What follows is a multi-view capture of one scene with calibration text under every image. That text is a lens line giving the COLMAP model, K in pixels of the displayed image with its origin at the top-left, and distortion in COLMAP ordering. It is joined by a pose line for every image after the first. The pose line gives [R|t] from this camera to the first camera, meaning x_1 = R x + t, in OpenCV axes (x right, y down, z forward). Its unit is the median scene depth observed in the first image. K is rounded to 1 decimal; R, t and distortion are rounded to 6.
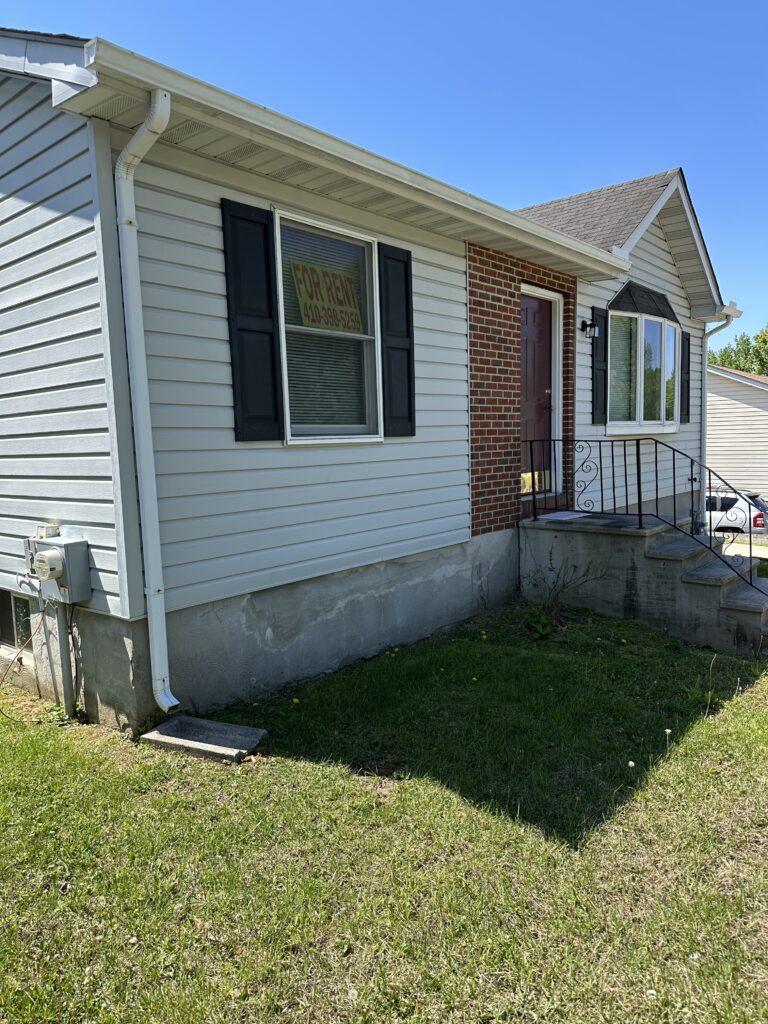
lens RADIAL K [[716.5, 0, 384.0], [0, 716.5, 512.0], [0, 0, 1]] dist [0.043554, -0.002614]
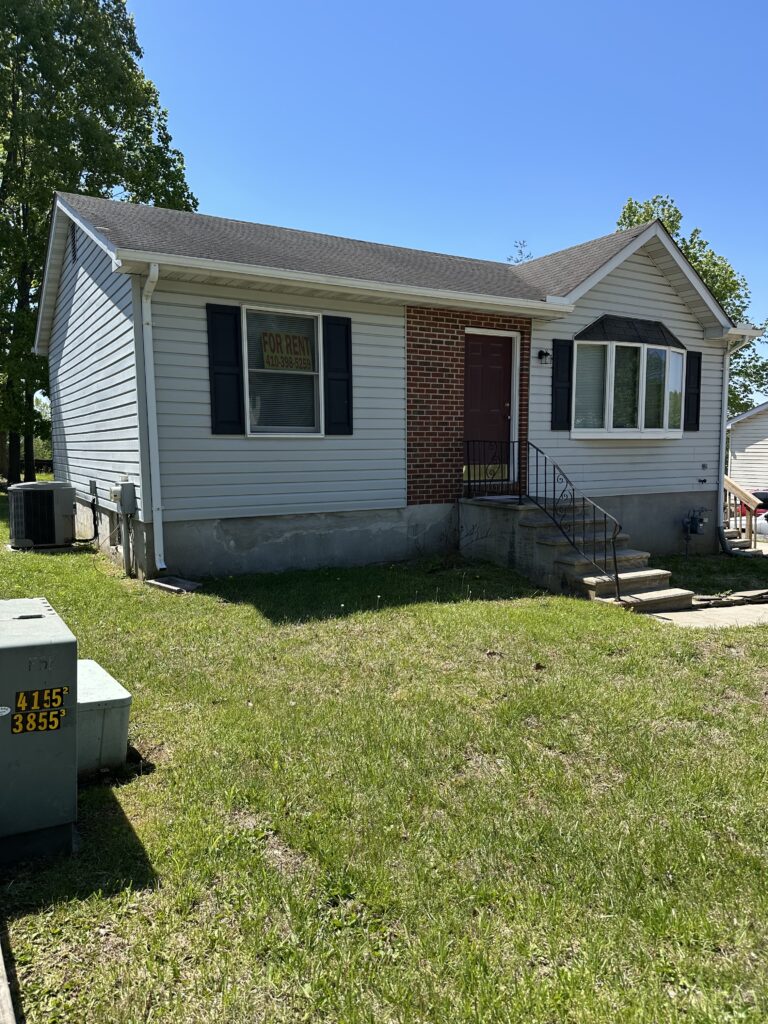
lens RADIAL K [[722.9, 0, 384.0], [0, 722.9, 512.0], [0, 0, 1]] dist [0.088396, -0.000406]
pose [[0.944417, 0.054009, -0.324282, 0.613809], [-0.056260, 0.998413, 0.002437, 0.052668], [0.323899, 0.015942, 0.945957, -0.455728]]
